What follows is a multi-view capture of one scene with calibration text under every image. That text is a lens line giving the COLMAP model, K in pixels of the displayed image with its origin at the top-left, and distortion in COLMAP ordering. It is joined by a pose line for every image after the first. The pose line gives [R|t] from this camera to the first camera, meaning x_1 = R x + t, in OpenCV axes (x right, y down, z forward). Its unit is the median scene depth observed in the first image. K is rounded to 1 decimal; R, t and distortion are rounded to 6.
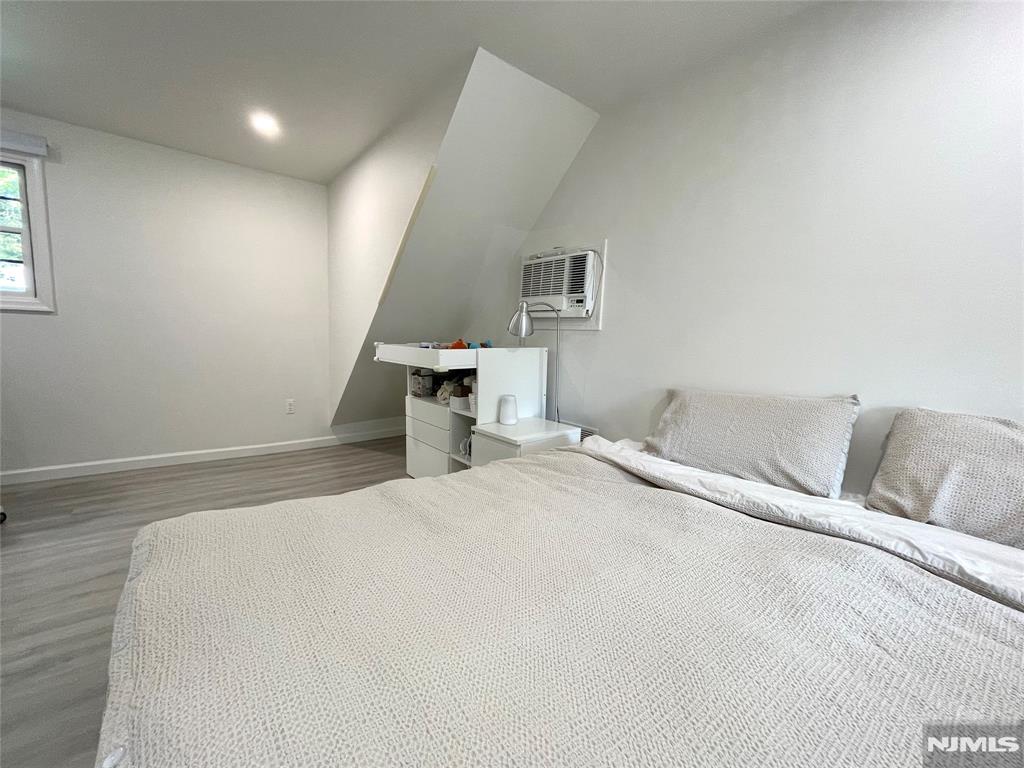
lens RADIAL K [[414.3, 0, 511.7], [0, 414.3, 387.9], [0, 0, 1]] dist [0.000422, -0.000592]
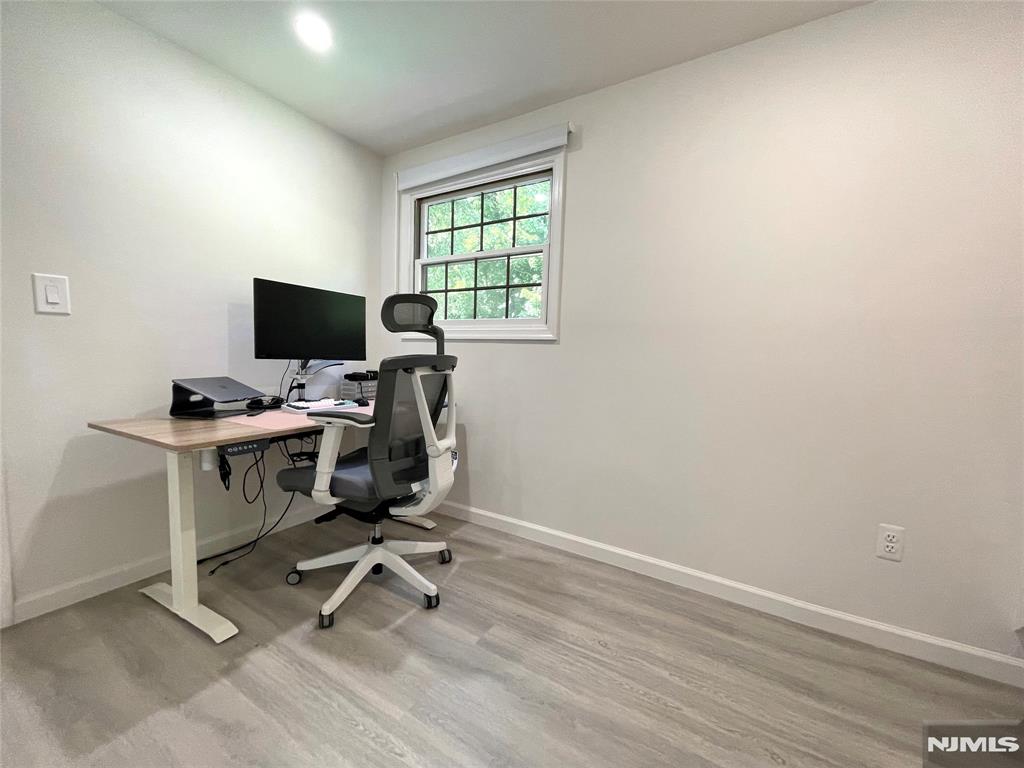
lens RADIAL K [[414.3, 0, 509.6], [0, 414.3, 390.7], [0, 0, 1]] dist [0.000422, -0.000592]
pose [[0.324246, 0.056482, -0.944285, -0.378967], [-0.118598, 0.992767, 0.018658, -0.092603], [0.938509, 0.105940, 0.328600, 0.677309]]
